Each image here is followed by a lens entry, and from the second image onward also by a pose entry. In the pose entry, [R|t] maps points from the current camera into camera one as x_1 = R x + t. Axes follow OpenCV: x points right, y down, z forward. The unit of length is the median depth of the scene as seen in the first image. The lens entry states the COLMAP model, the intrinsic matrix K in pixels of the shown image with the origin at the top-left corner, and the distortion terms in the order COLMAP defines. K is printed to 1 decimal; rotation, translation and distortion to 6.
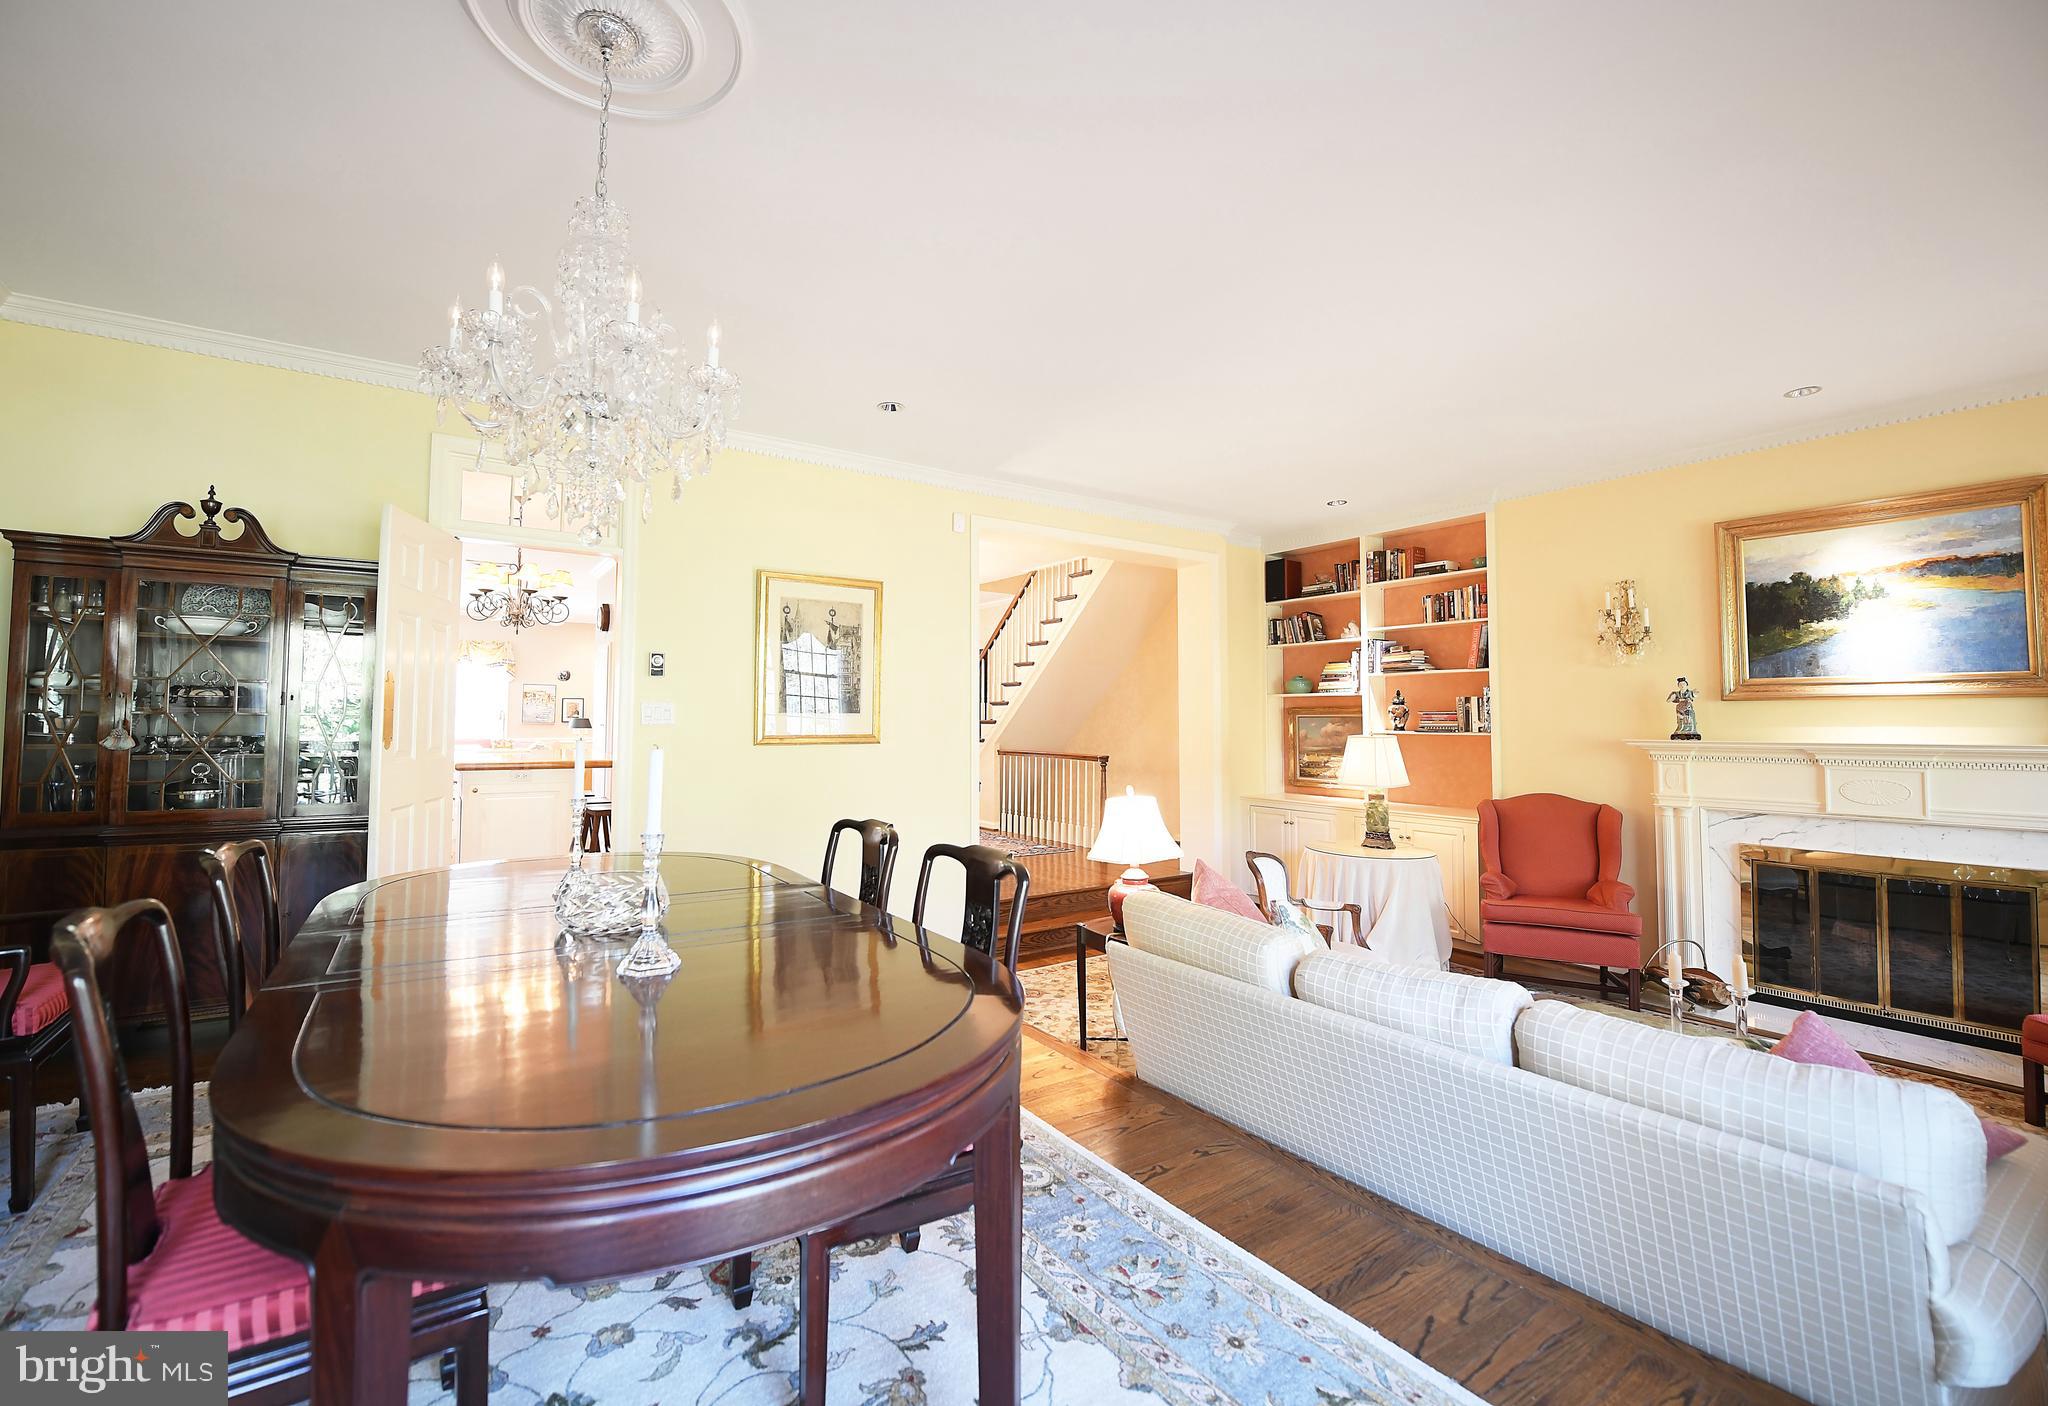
lens RADIAL K [[858.0, 0, 1024.0], [0, 858.0, 703.0], [0, 0, 1]] dist [-0.001978, -0.000202]
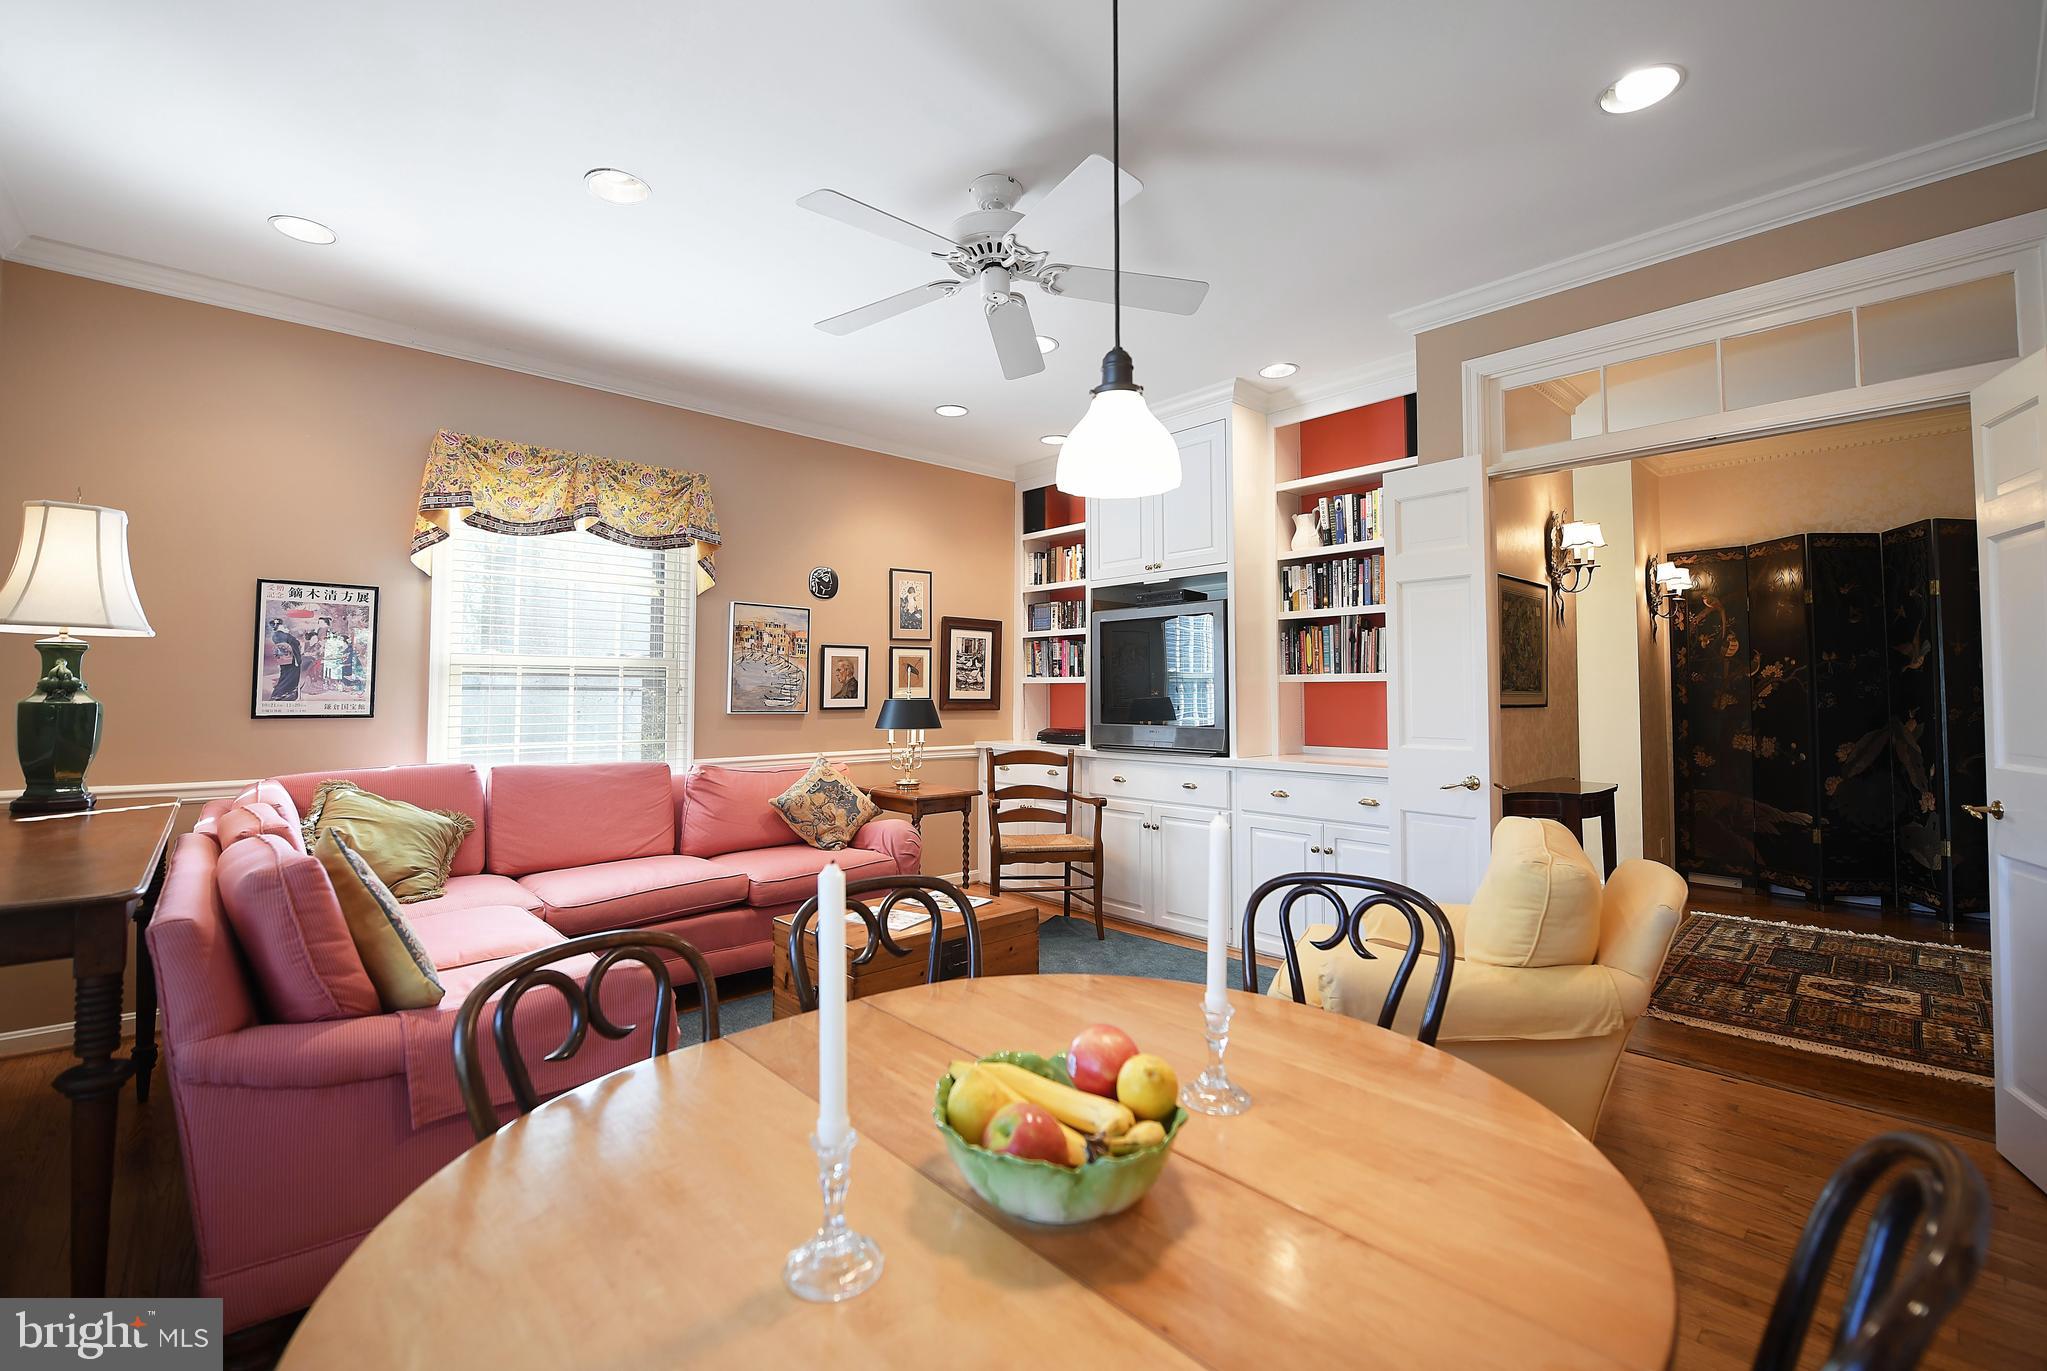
lens RADIAL K [[876.5, 0, 1020.7], [0, 876.5, 664.5], [0, 0, 1]] dist [-0.015098, -0.000376]
pose [[0.990987, -0.001113, 0.133954, -0.532245], [0.002887, 0.999911, -0.013052, 0.008961], [-0.133928, 0.013321, 0.990902, 0.646468]]
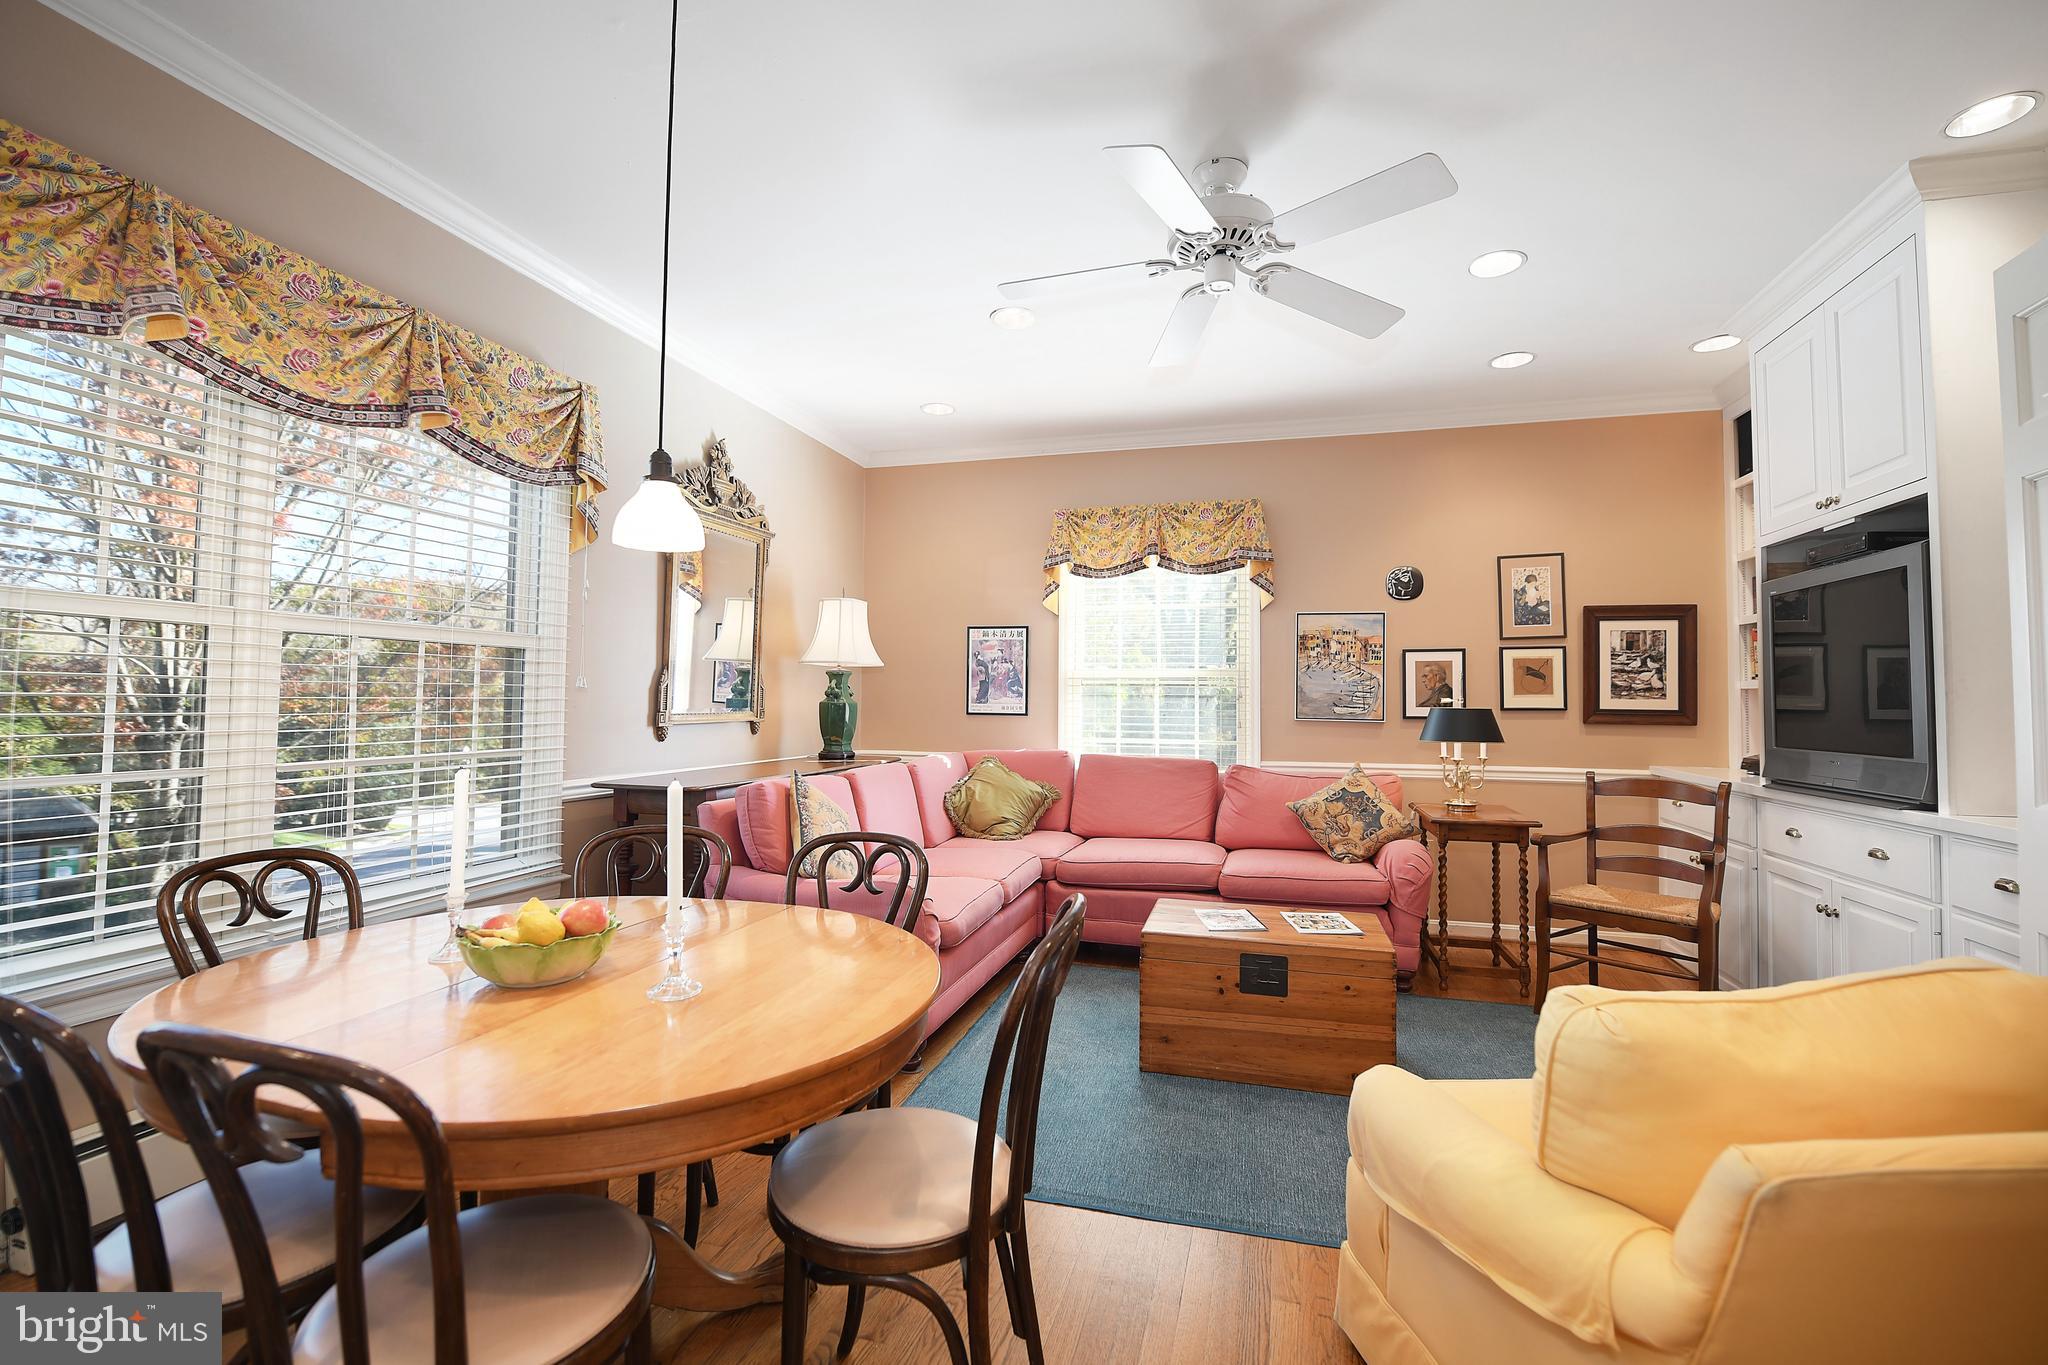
lens RADIAL K [[873.7, 0, 1025.6], [0, 873.7, 672.9], [0, 0, 1]] dist [-0.013331, -0.000262]
pose [[0.628360, -0.026944, -0.777456, -0.378388], [0.011404, 0.999612, -0.025426, 0.012205], [0.777839, 0.007111, 0.628423, 0.694802]]
